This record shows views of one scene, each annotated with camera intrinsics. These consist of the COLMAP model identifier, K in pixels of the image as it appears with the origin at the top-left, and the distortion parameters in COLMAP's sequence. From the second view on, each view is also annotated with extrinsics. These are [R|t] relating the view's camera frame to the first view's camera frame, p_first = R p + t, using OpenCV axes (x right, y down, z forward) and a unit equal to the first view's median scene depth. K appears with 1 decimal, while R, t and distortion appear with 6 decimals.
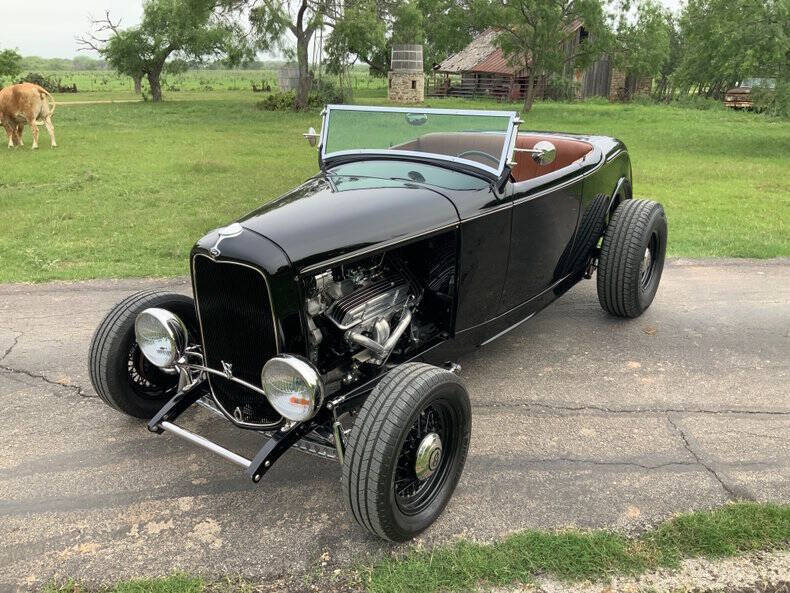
lens RADIAL K [[653.9, 0, 399.2], [0, 653.9, 295.0], [0, 0, 1]] dist [0.016291, -0.033444]
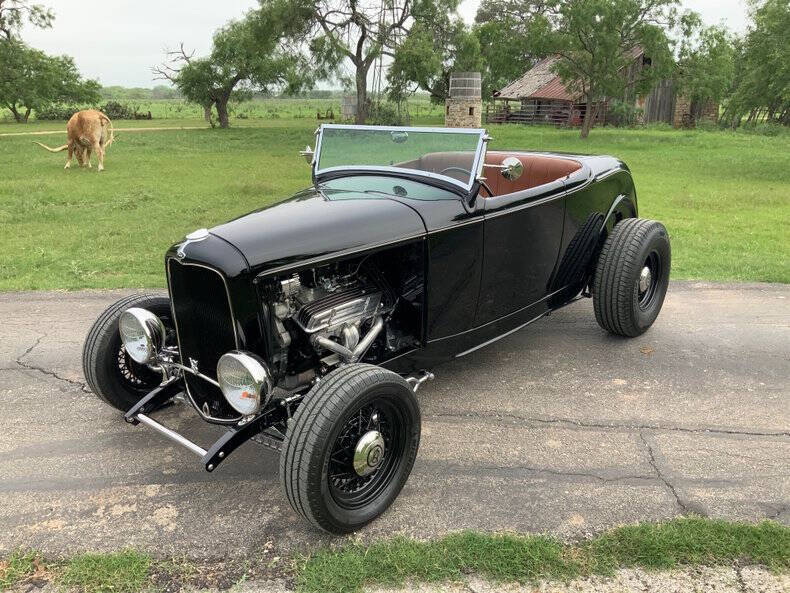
lens RADIAL K [[653.9, 0, 402.2], [0, 653.9, 295.8], [0, 0, 1]] dist [0.016291, -0.033444]
pose [[0.995535, 0.022346, -0.091708, 0.139216], [-0.025784, 0.999002, -0.036481, 0.024175], [0.090802, 0.038683, 0.995117, -0.031887]]
